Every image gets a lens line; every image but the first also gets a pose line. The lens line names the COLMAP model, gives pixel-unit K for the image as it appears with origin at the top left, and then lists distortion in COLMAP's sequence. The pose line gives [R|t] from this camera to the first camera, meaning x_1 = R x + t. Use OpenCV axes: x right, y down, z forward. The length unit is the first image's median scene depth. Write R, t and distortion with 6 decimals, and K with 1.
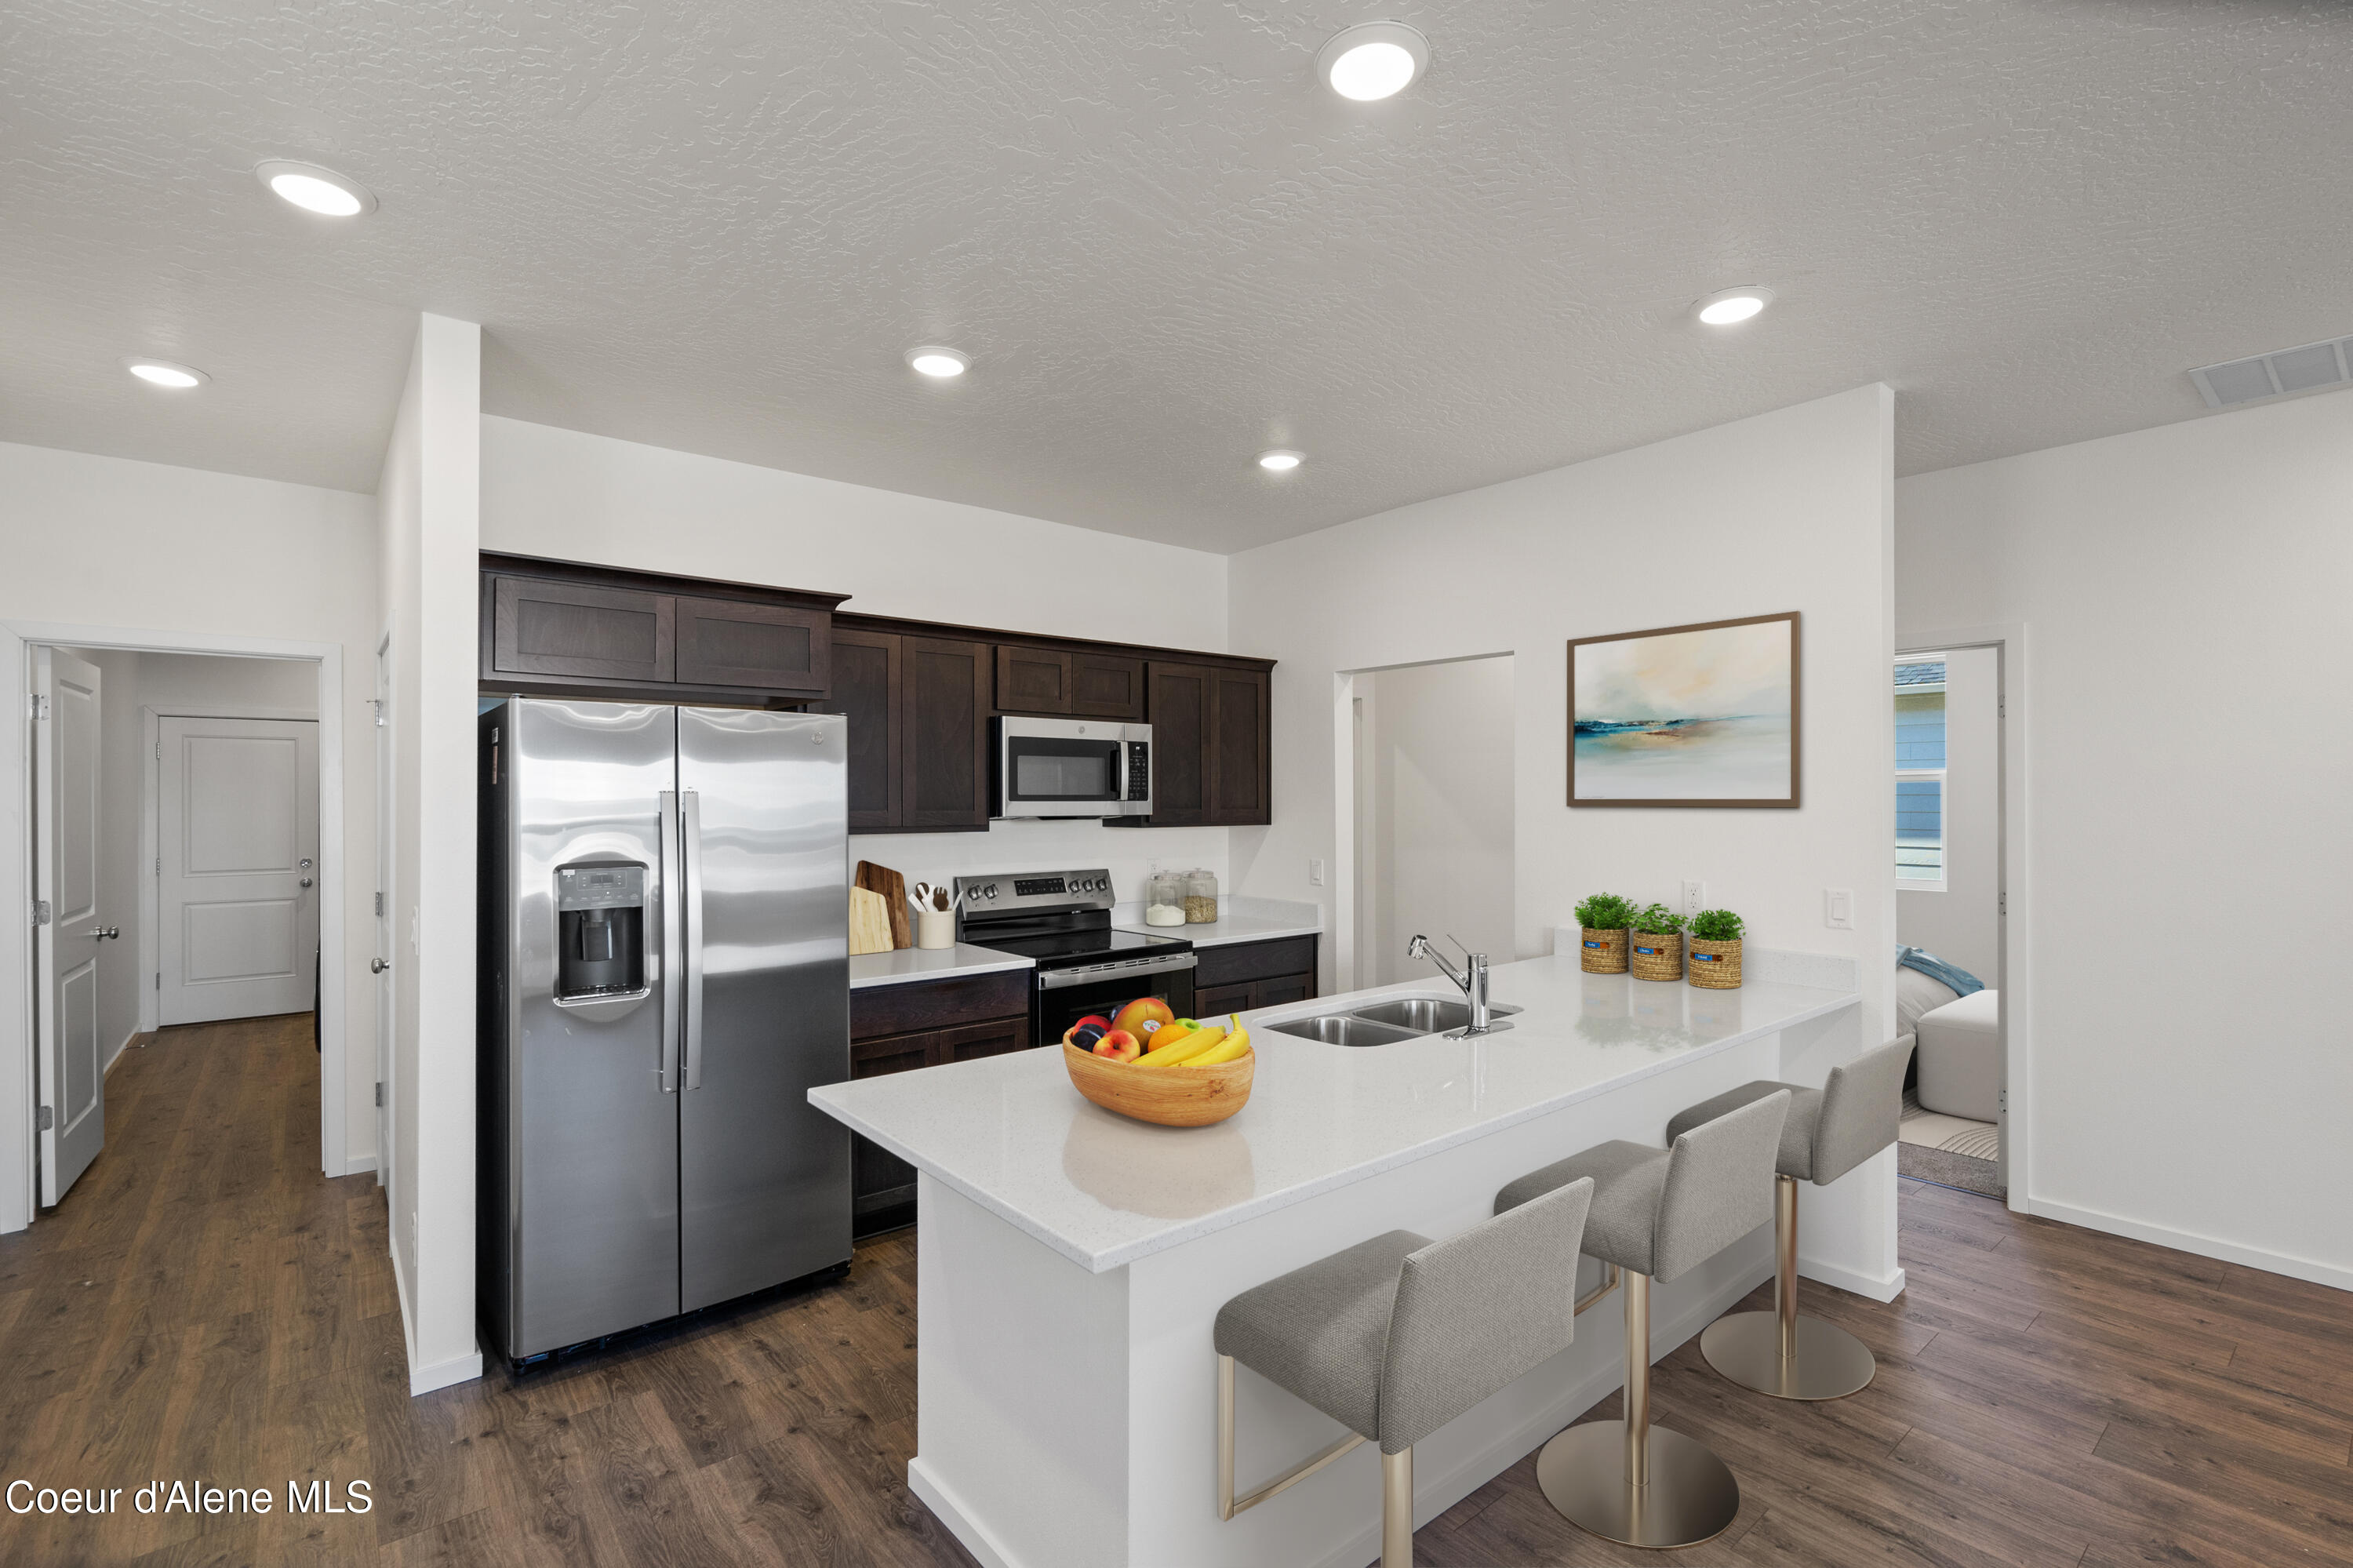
lens RADIAL K [[1060.2, 0, 1167.4], [0, 1060.2, 793.5], [0, 0, 1]] dist [-0.006950, 0.002313]
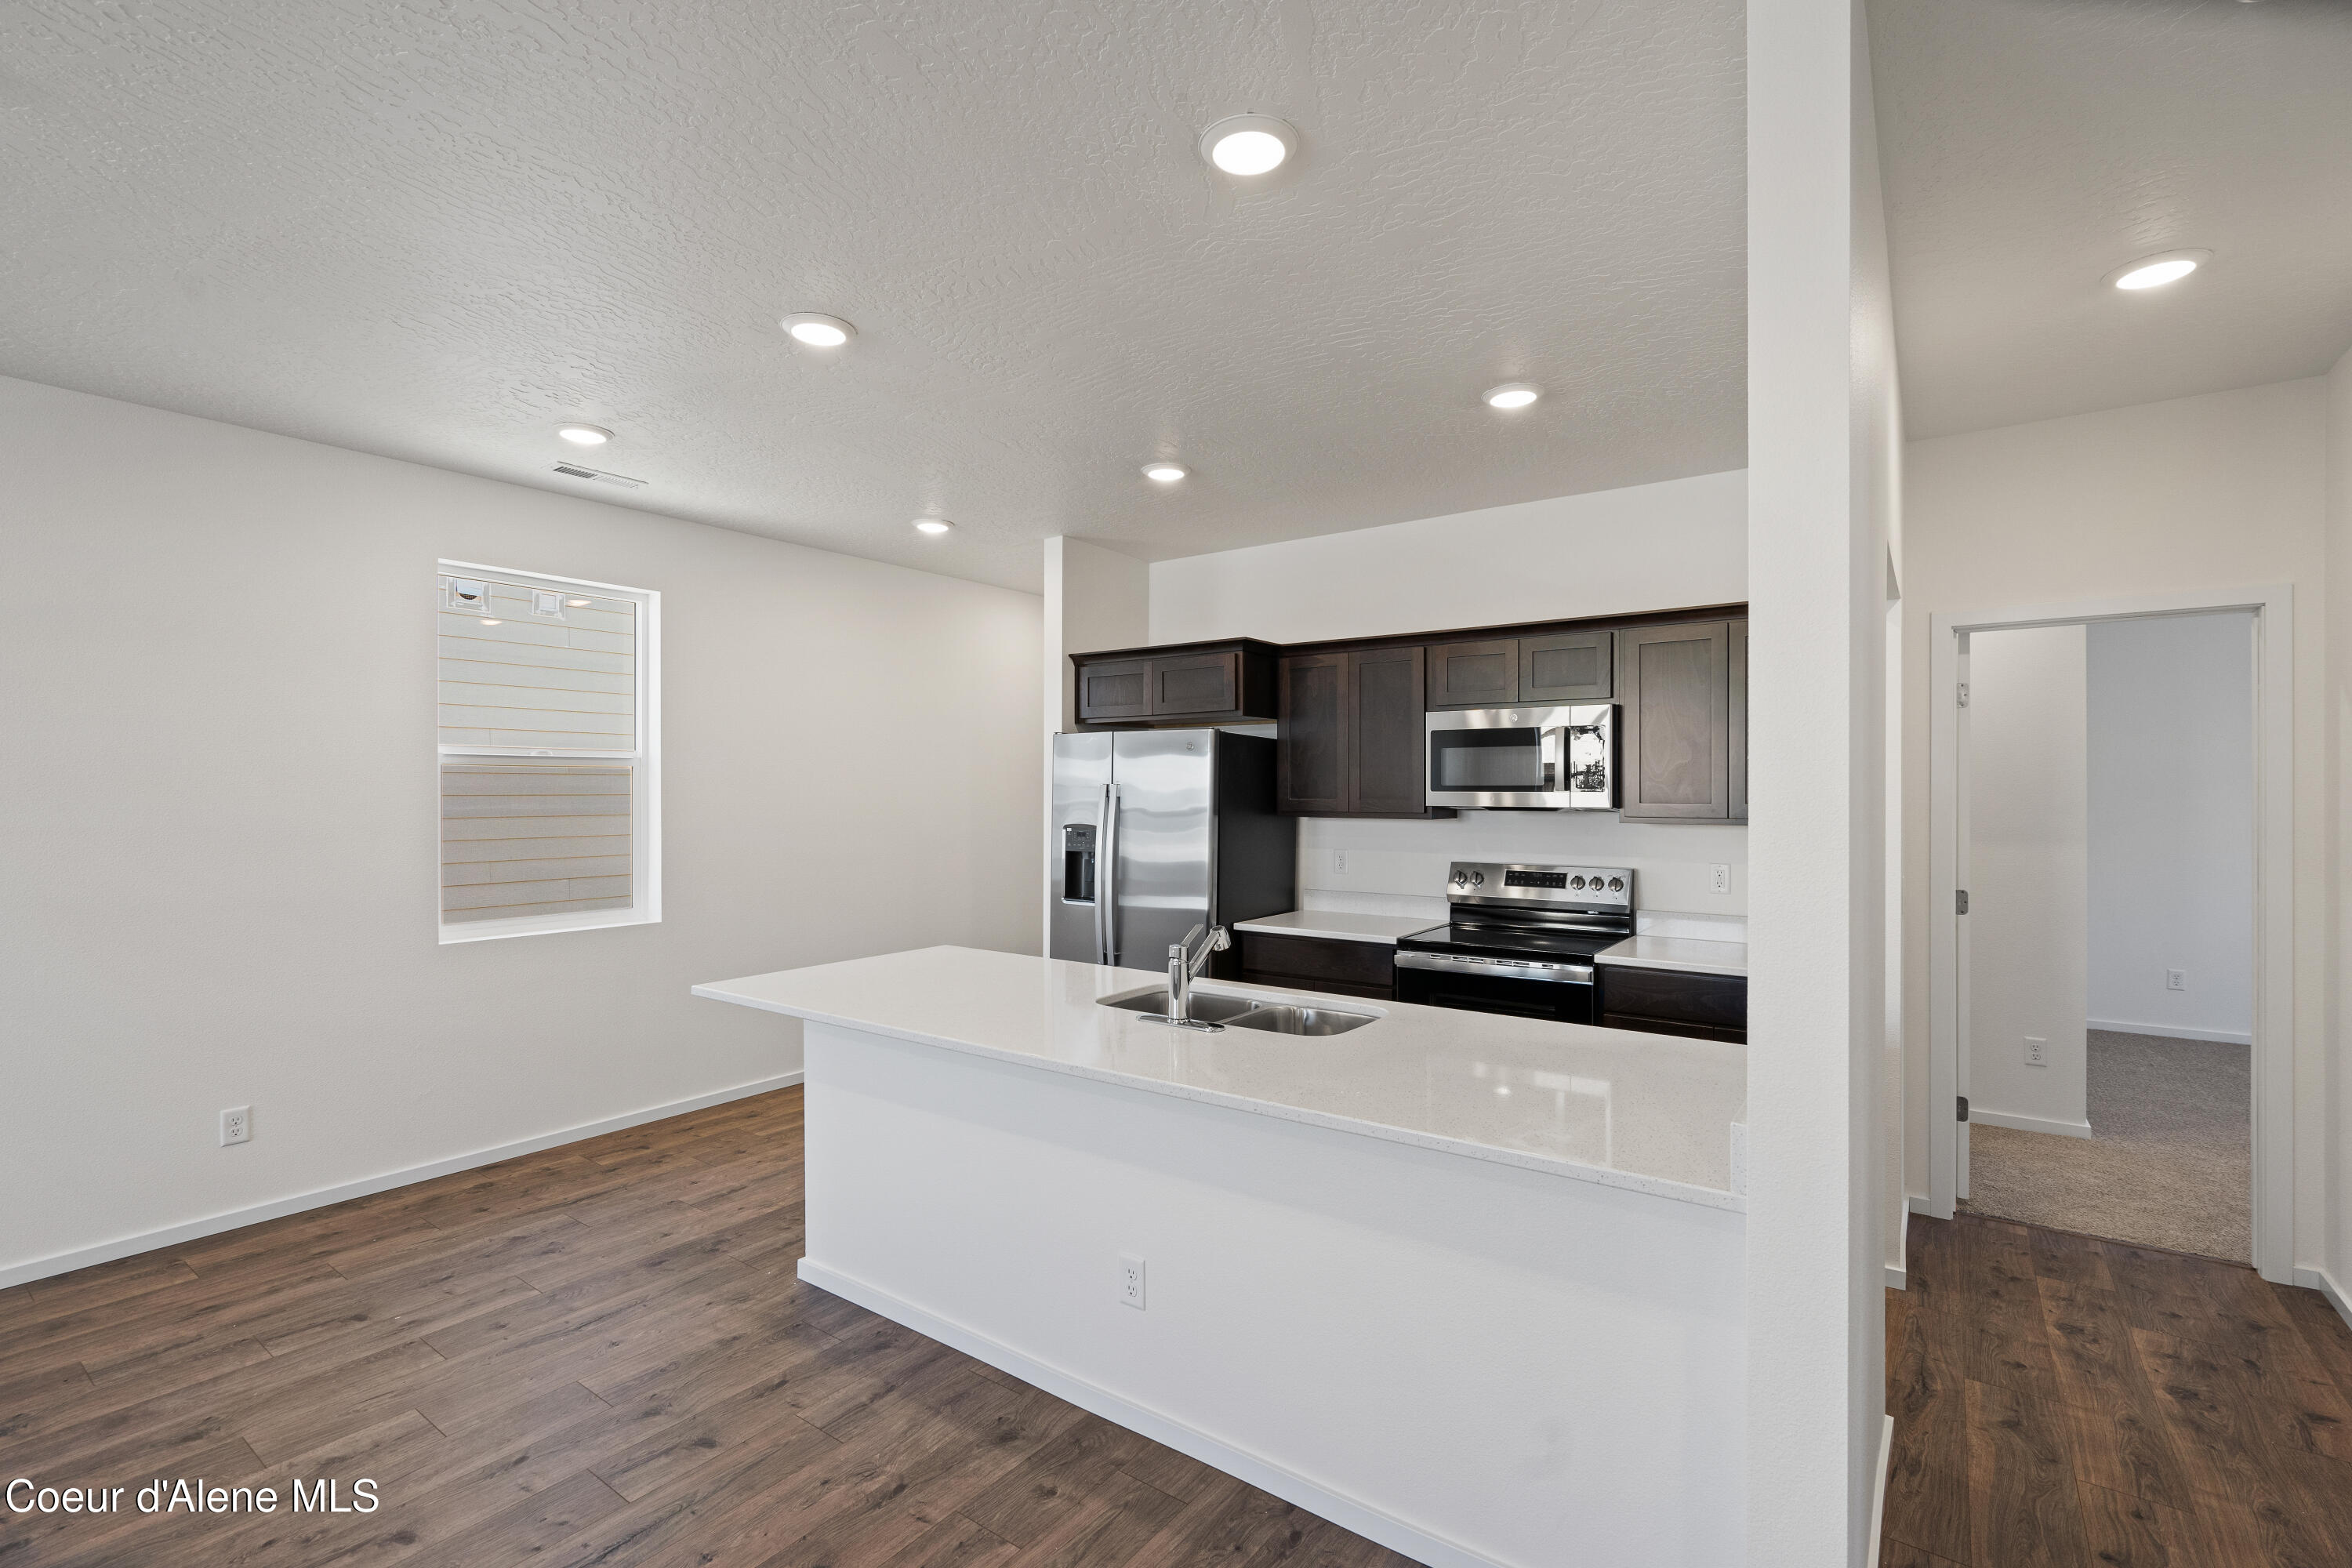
lens RADIAL K [[1059.7, 0, 1175.2], [0, 1059.7, 788.0], [0, 0, 1]] dist [-0.006950, 0.002313]
pose [[0.256007, 0.000584, -0.966675, 0.814887], [0.002861, 0.999995, 0.001362, 0.001878], [0.966671, -0.003114, 0.256004, 0.478618]]
